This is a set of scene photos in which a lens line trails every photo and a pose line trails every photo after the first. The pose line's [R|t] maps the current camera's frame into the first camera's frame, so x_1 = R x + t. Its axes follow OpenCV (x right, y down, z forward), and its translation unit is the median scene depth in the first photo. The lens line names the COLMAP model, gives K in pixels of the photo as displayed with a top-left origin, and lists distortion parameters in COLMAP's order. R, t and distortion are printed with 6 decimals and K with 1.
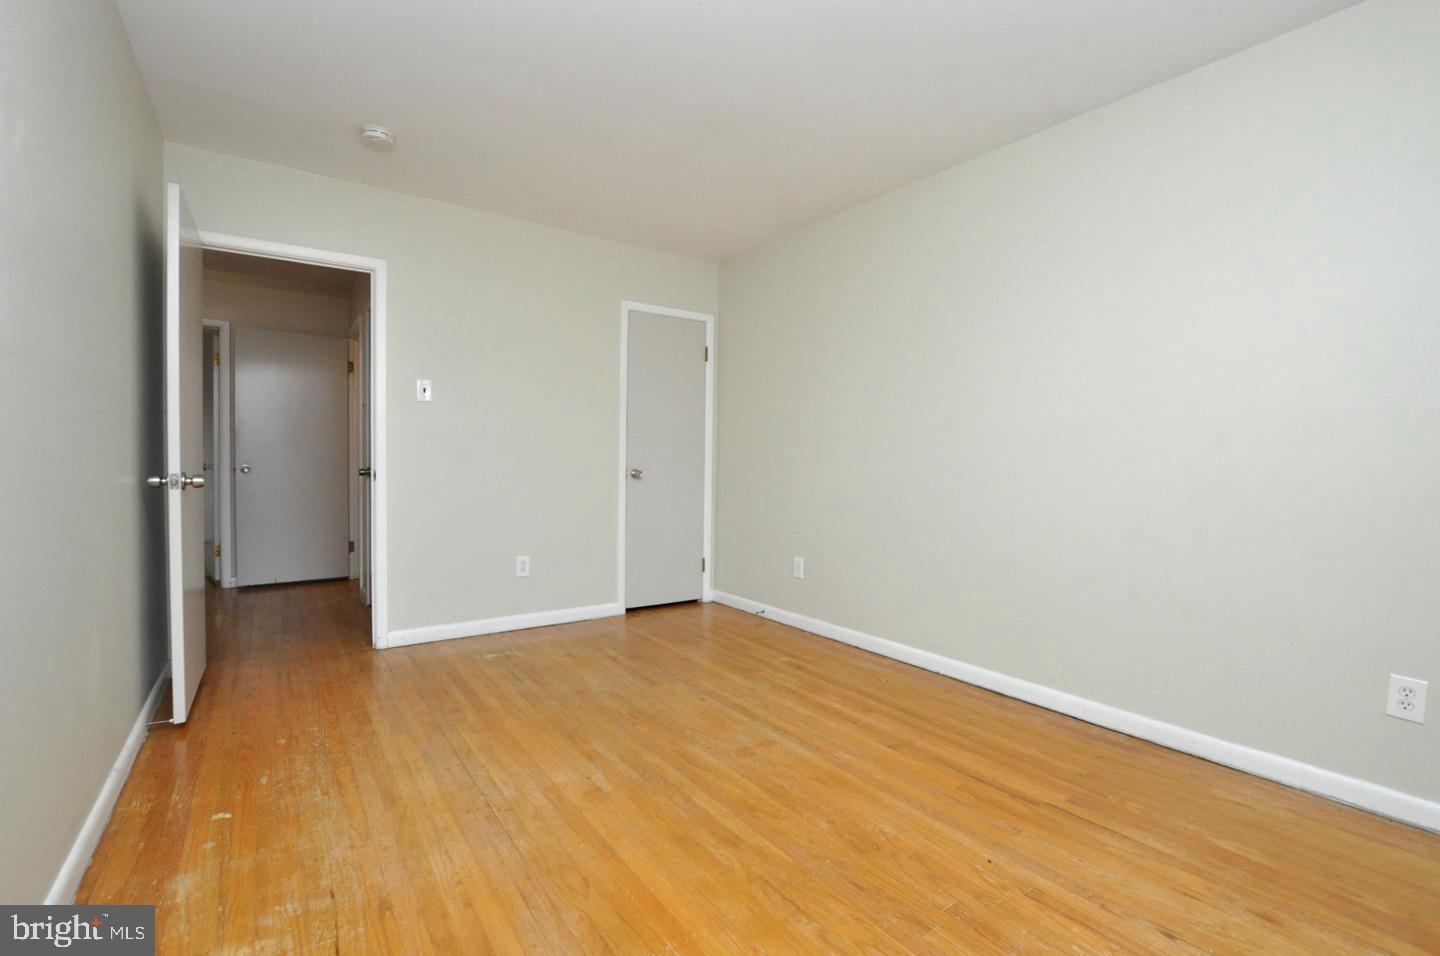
lens RADIAL K [[630.2, 0, 720.0], [0, 630.2, 478.0], [0, 0, 1]] dist [-0.032577, 0.003870]
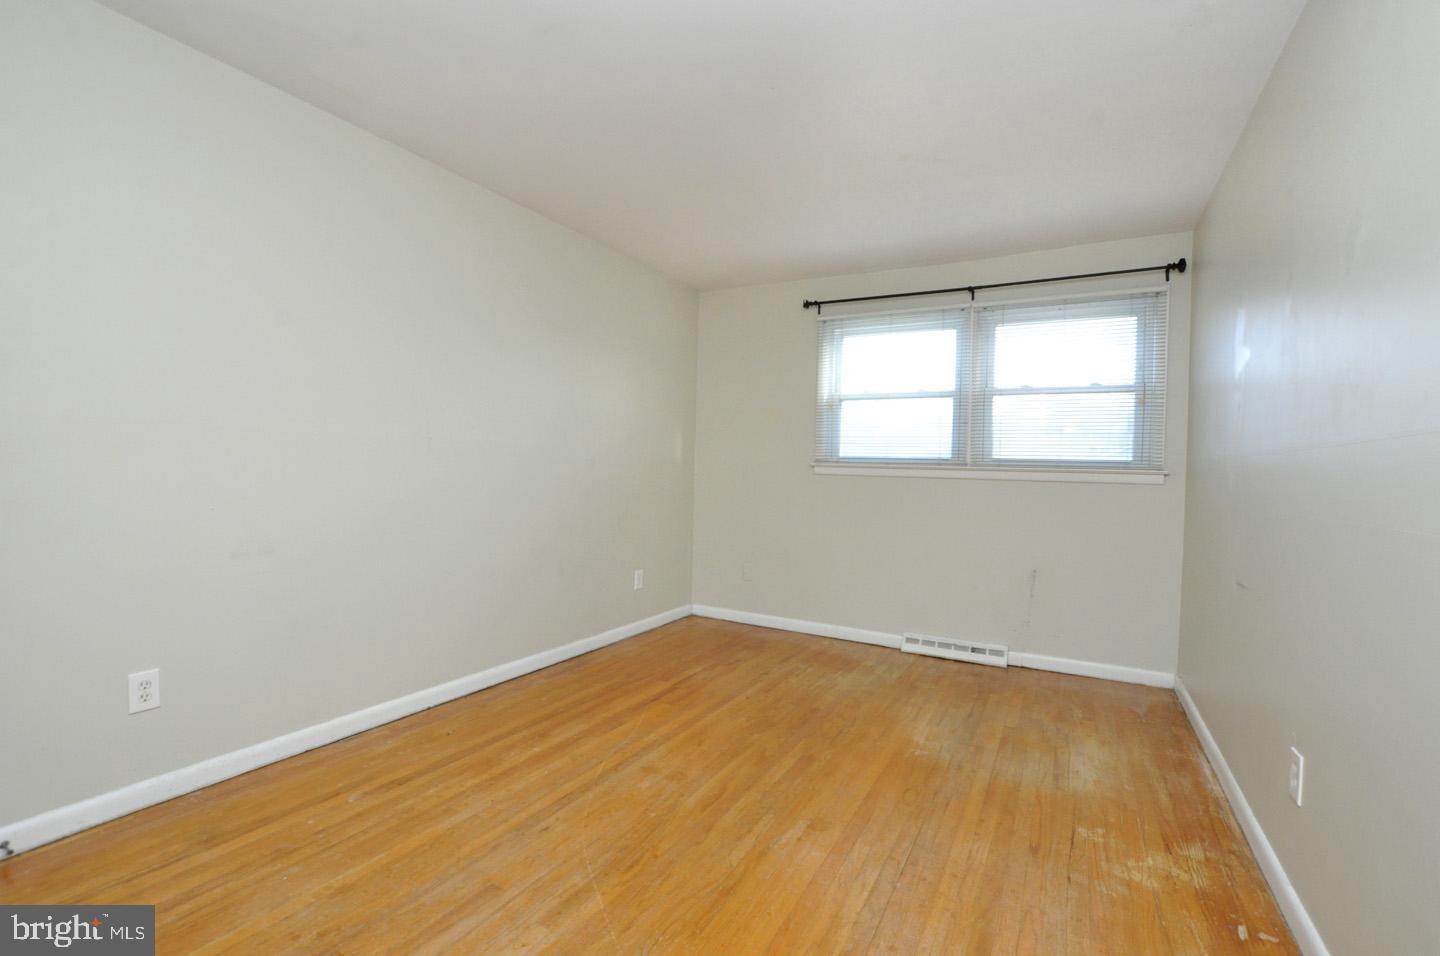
lens RADIAL K [[630.2, 0, 720.0], [0, 630.2, 478.0], [0, 0, 1]] dist [-0.032577, 0.003870]
pose [[-0.417155, -0.039679, 0.907969, -0.946119], [-0.004973, 0.999131, 0.041378, -0.100406], [-0.908822, 0.012745, -0.416989, 1.418993]]
